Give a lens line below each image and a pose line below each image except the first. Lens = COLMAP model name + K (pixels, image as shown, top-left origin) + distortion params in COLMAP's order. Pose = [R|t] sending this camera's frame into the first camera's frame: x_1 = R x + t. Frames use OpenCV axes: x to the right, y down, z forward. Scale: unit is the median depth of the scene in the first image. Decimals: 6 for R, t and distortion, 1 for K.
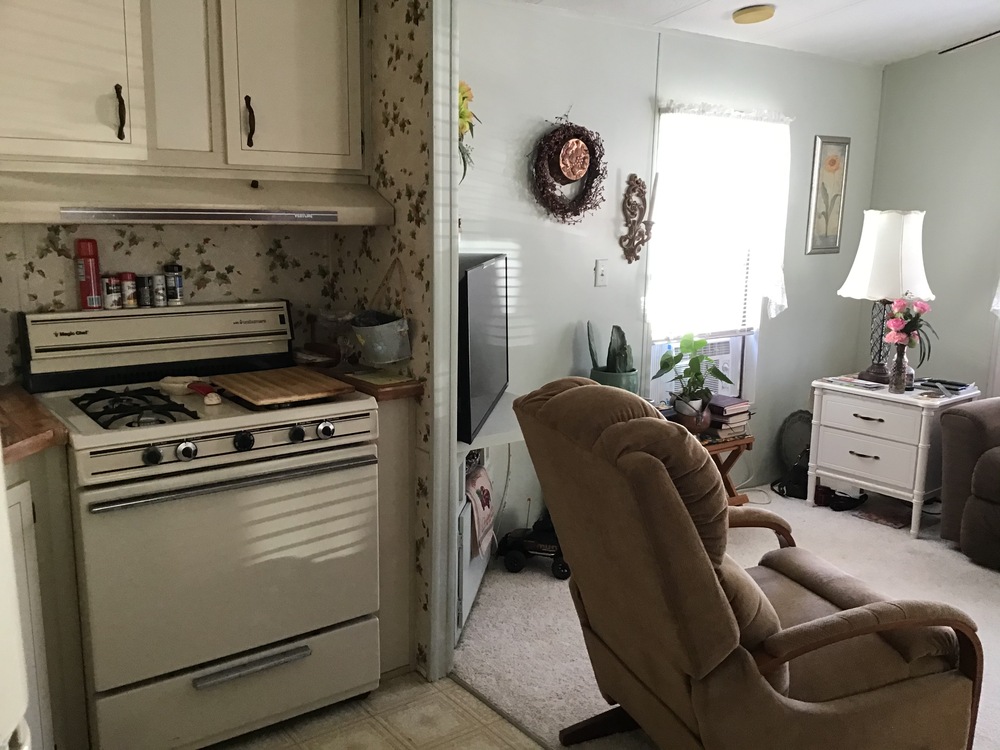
lens RADIAL K [[905.0, 0, 495.5], [0, 905.0, 381.3], [0, 0, 1]] dist [0.089046, -0.081150]
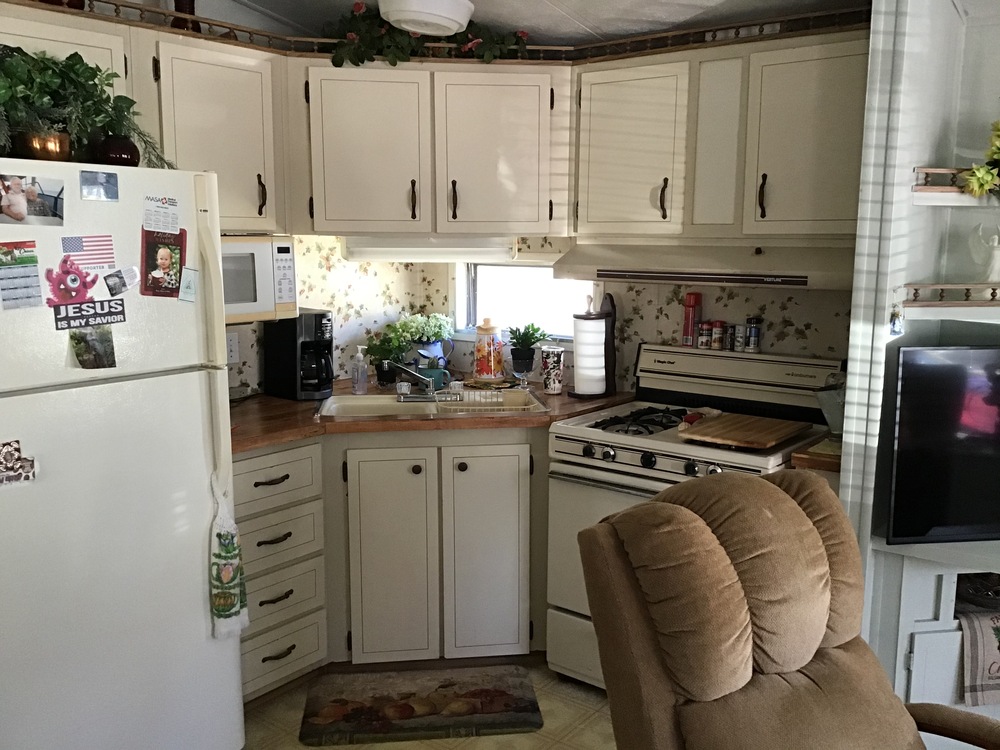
lens RADIAL K [[905.0, 0, 498.1], [0, 905.0, 379.1], [0, 0, 1]] dist [0.089046, -0.081150]
pose [[0.283551, 0.140535, -0.948604, 0.706069], [-0.190053, 0.977817, 0.088054, -0.095771], [0.939936, 0.155317, 0.303970, 0.369146]]
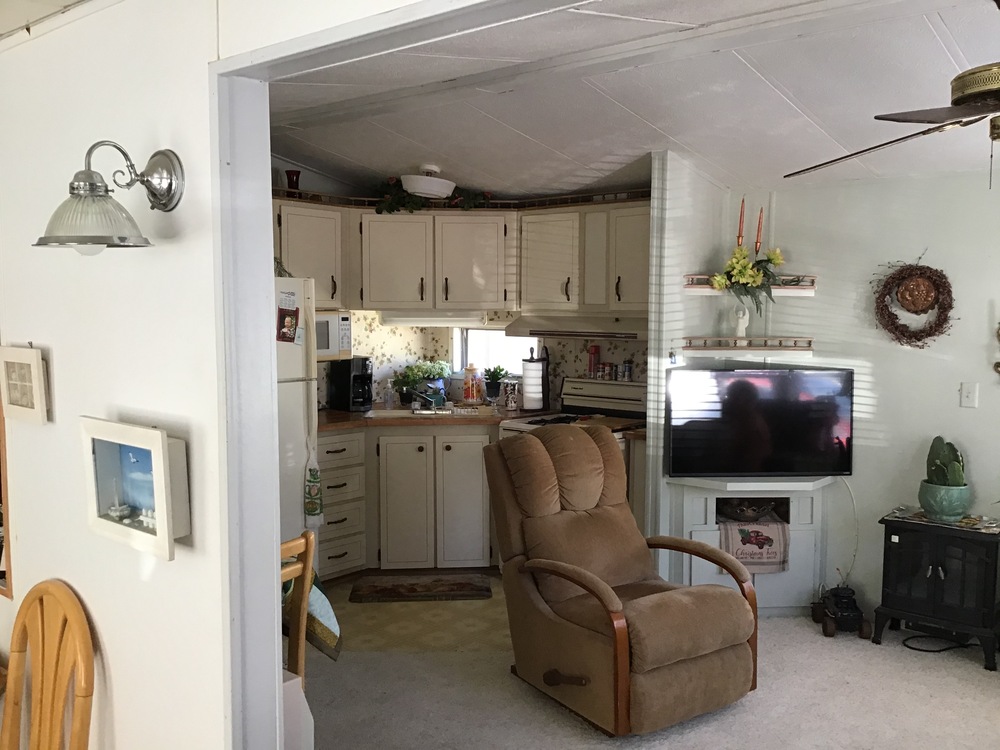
lens RADIAL K [[905.0, 0, 501.4], [0, 905.0, 371.5], [0, 0, 1]] dist [0.089046, -0.081150]
pose [[0.244255, 0.055361, -0.968129, 1.505378], [-0.192457, 0.981276, 0.007557, -0.070989], [0.950421, 0.184477, 0.250337, 0.289452]]
